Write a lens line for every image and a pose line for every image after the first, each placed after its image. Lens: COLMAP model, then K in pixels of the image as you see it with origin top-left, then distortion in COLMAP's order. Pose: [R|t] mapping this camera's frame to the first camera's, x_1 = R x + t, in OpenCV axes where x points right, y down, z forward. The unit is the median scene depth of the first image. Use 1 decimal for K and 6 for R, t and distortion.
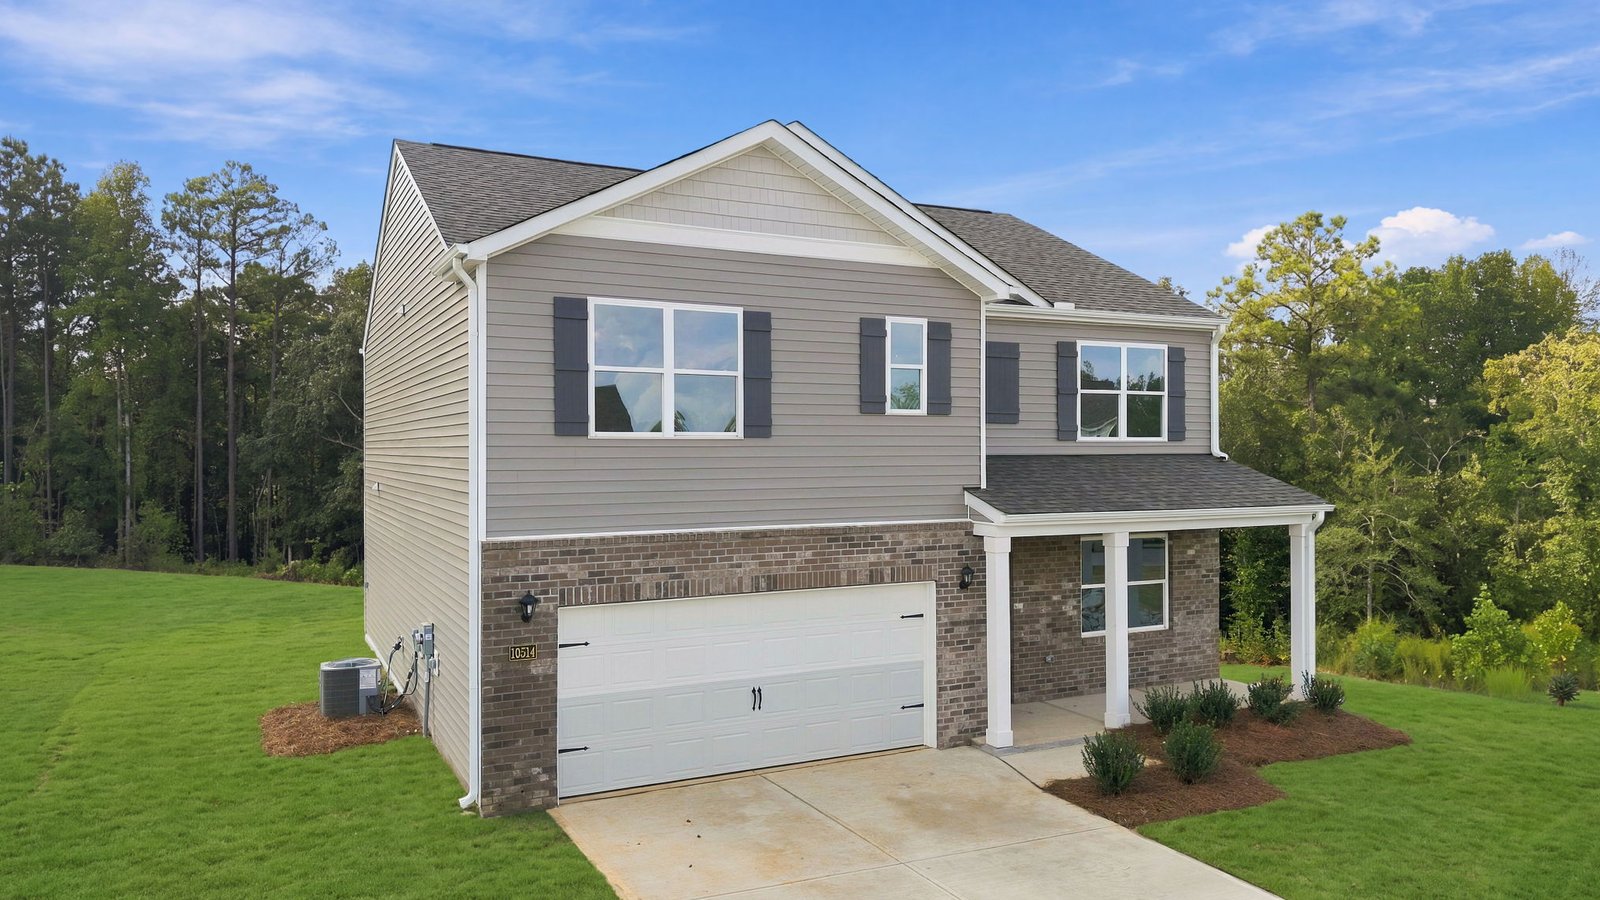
lens RADIAL K [[1080.7, 0, 806.8], [0, 1080.7, 423.5], [0, 0, 1]] dist [0.161520, -0.382423]
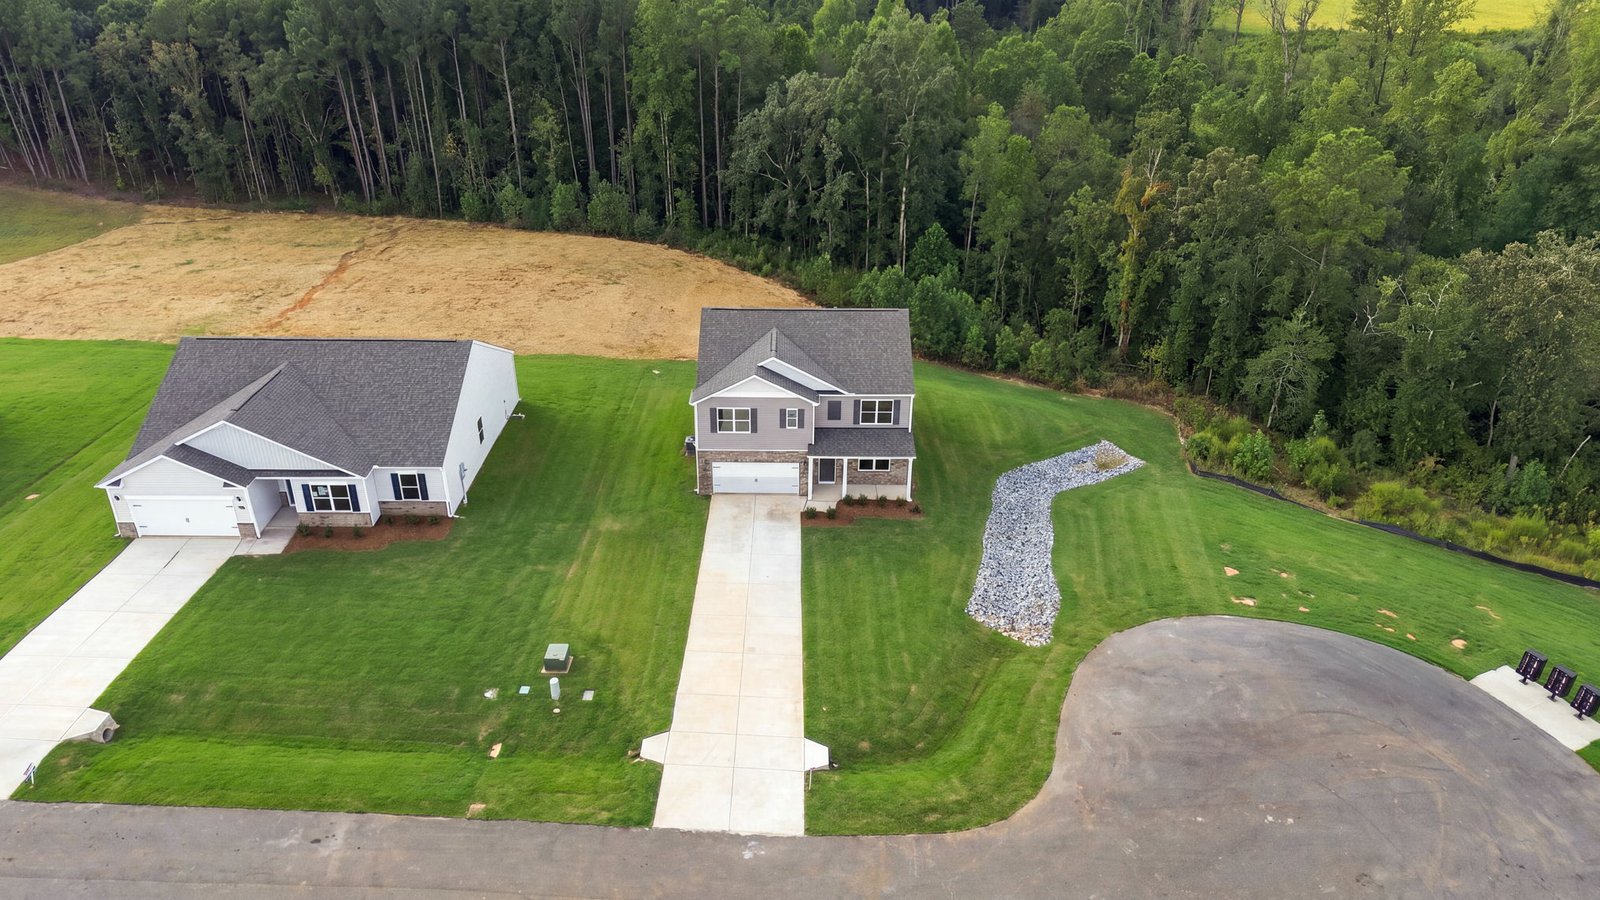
lens RADIAL K [[1080.7, 0, 806.8], [0, 1080.7, 423.5], [0, 0, 1]] dist [0.161520, -0.382423]
pose [[0.892036, 0.210319, -0.400048, 1.921445], [-0.001105, 0.886143, 0.463411, -2.084857], [0.451963, -0.412937, 0.790703, -2.448528]]
